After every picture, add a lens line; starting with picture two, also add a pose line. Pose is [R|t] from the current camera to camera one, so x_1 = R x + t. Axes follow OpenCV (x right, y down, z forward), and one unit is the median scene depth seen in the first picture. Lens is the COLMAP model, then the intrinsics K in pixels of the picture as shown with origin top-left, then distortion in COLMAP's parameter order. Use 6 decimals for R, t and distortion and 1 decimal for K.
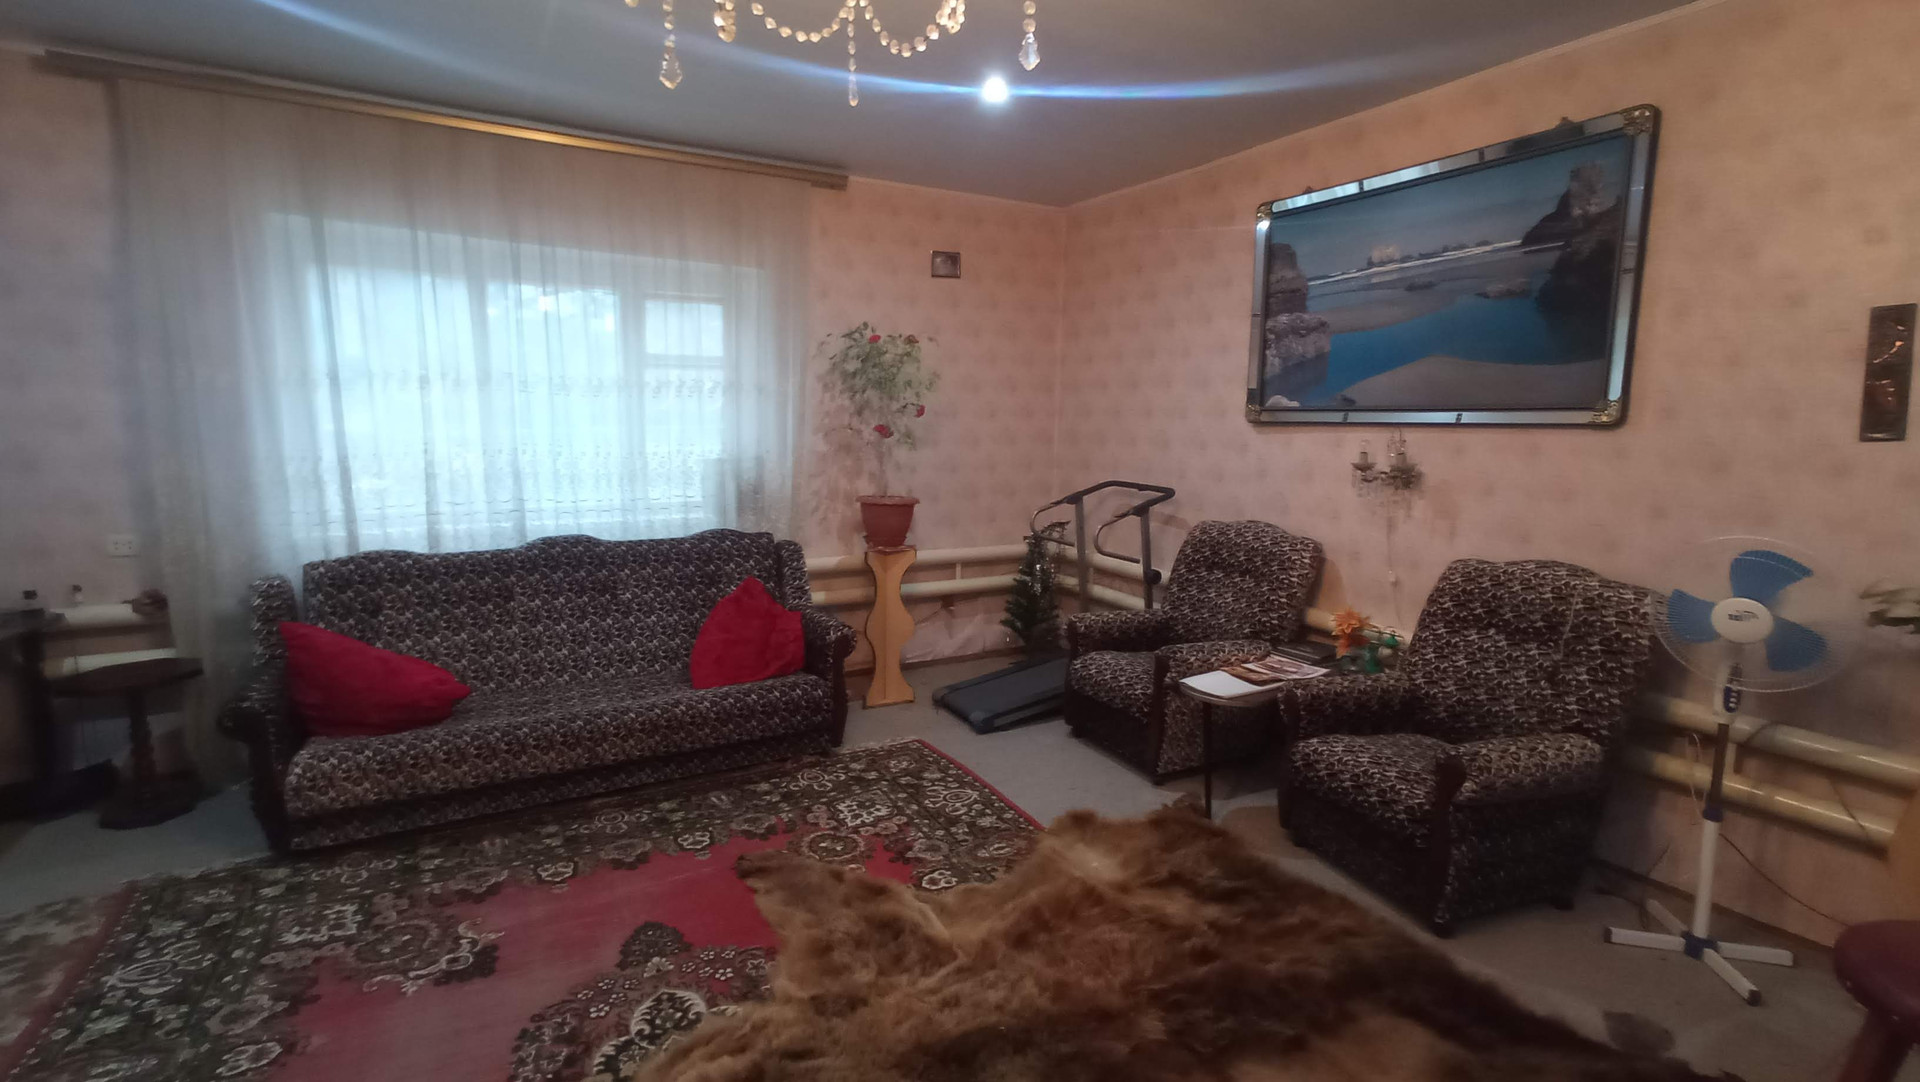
lens RADIAL K [[882.3, 0, 958.1], [0, 882.3, 538.2], [0, 0, 1]] dist [-0.037978, 0.029849]
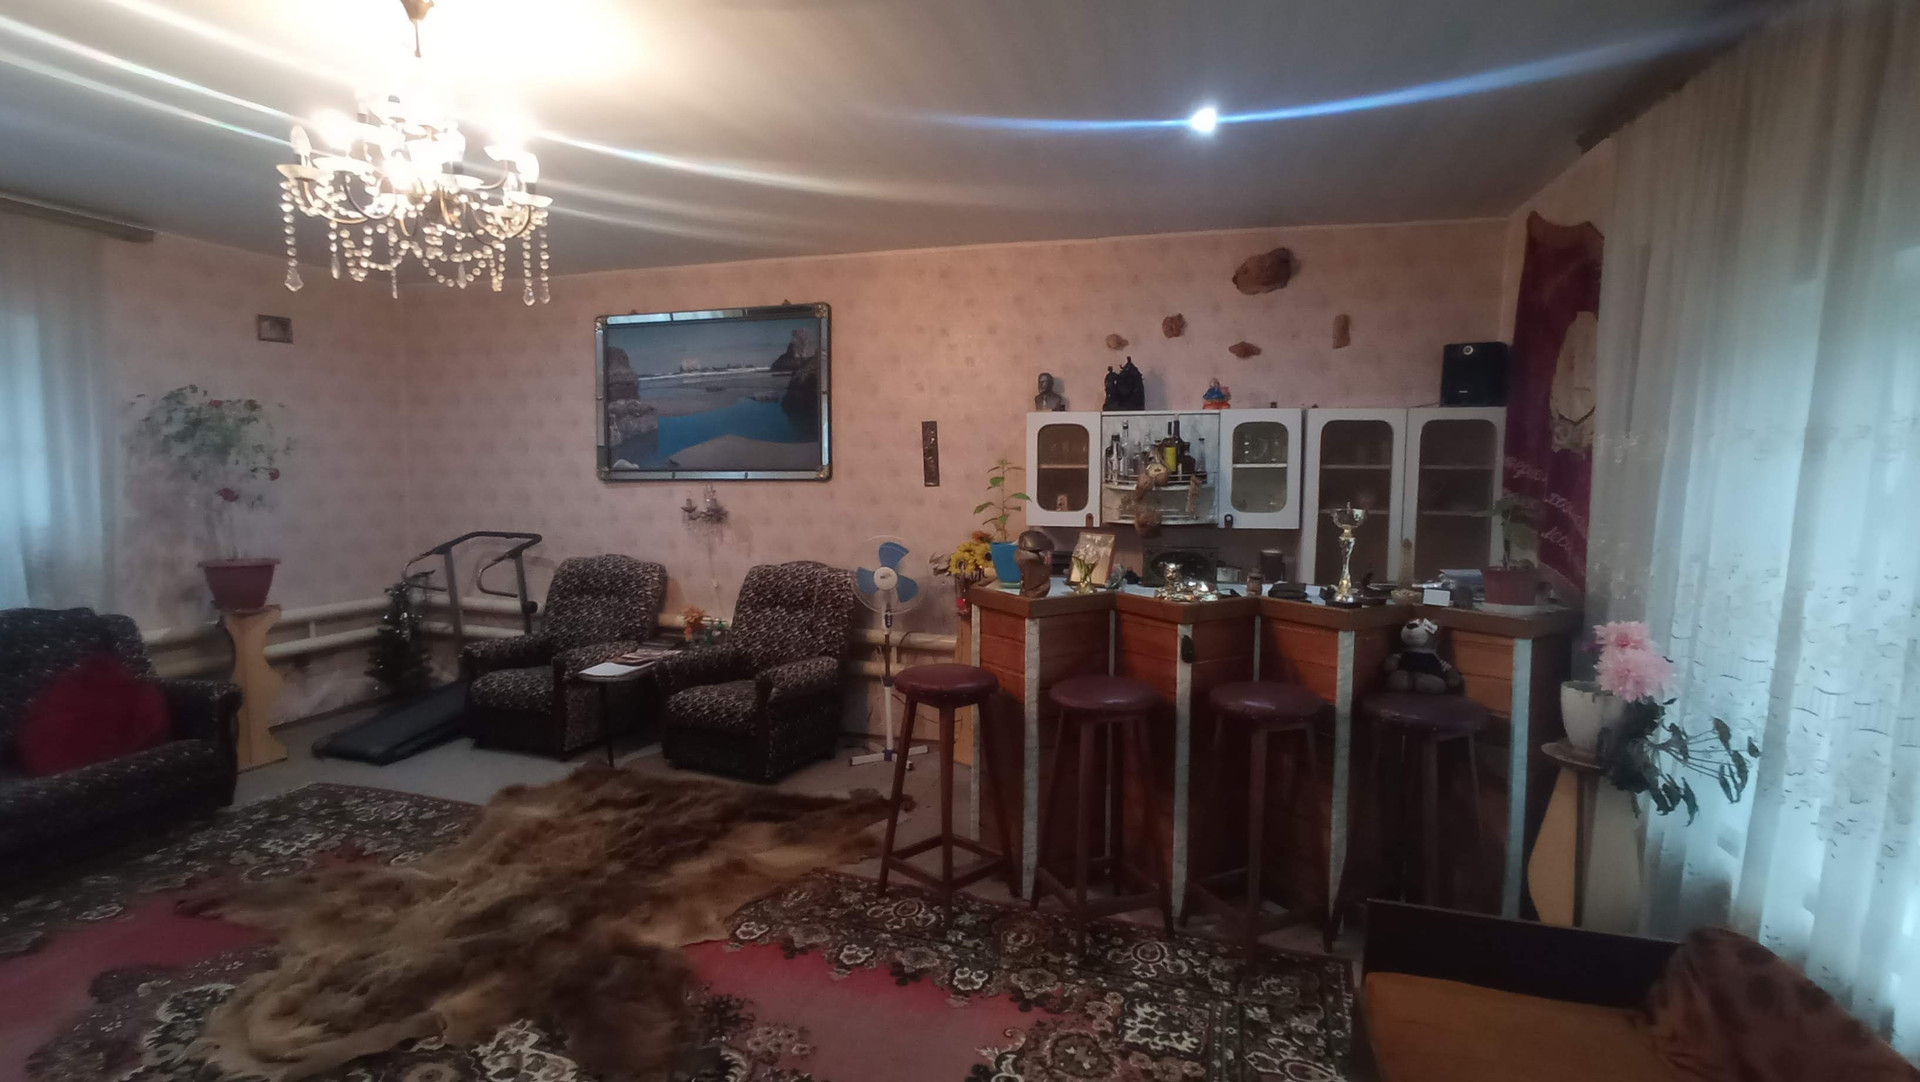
lens RADIAL K [[863.1, 0, 960.0], [0, 863.1, 541.0], [0, 0, 1]] dist [0.004168, 0.000505]
pose [[0.719950, -0.067485, 0.690737, -0.209569], [0.100194, 0.994942, -0.007225, 0.026088], [-0.686756, 0.074409, 0.723070, -0.343400]]
